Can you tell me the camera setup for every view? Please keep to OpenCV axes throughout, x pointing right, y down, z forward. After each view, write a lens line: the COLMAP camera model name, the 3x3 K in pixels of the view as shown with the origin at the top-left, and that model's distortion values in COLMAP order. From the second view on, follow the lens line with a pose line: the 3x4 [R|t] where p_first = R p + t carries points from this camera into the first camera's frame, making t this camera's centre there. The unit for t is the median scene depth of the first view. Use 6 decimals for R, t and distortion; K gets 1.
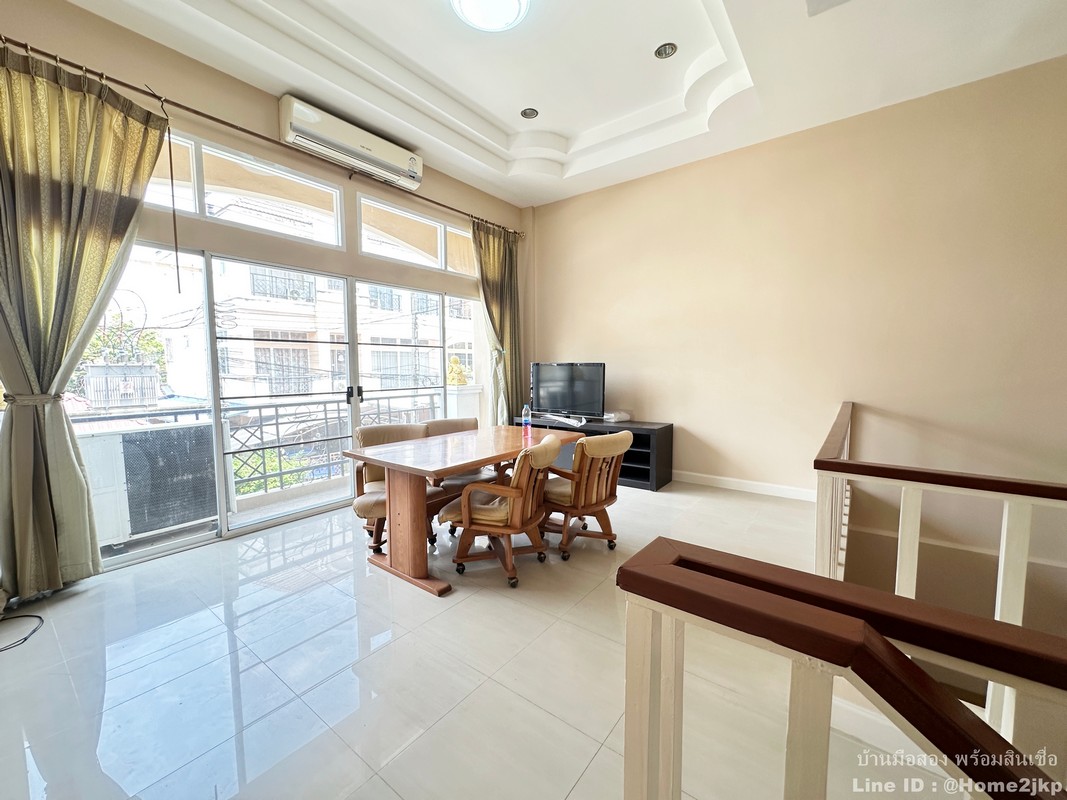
lens RADIAL K [[428.3, 0, 532.1], [0, 428.3, 402.9], [0, 0, 1]] dist [-0.000656, 0.000094]
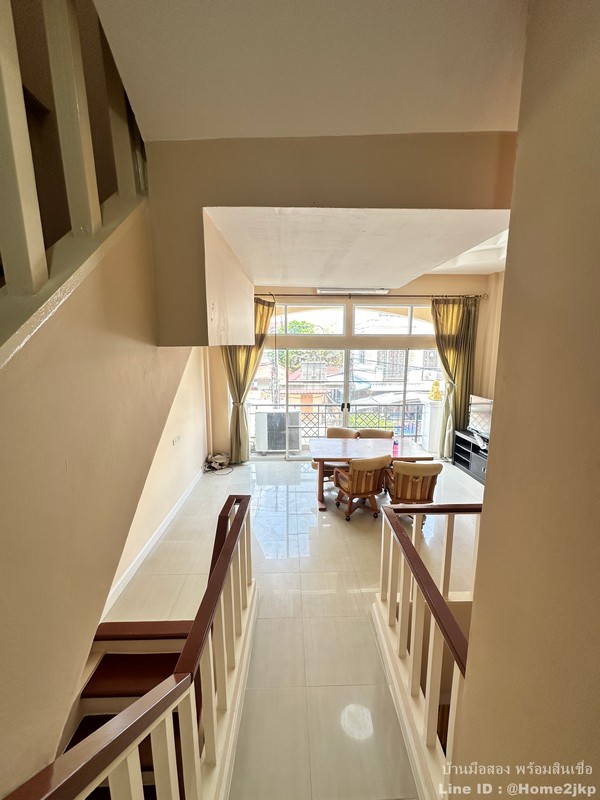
lens RADIAL K [[341.9, 0, 308.9], [0, 341.9, 403.2], [0, 0, 1]] dist [-0.001115, -0.000126]
pose [[0.626192, 0.144978, -0.766071, 0.727672], [-0.069654, 0.989033, 0.130238, -0.244720], [0.776551, -0.028194, 0.629423, -0.136610]]
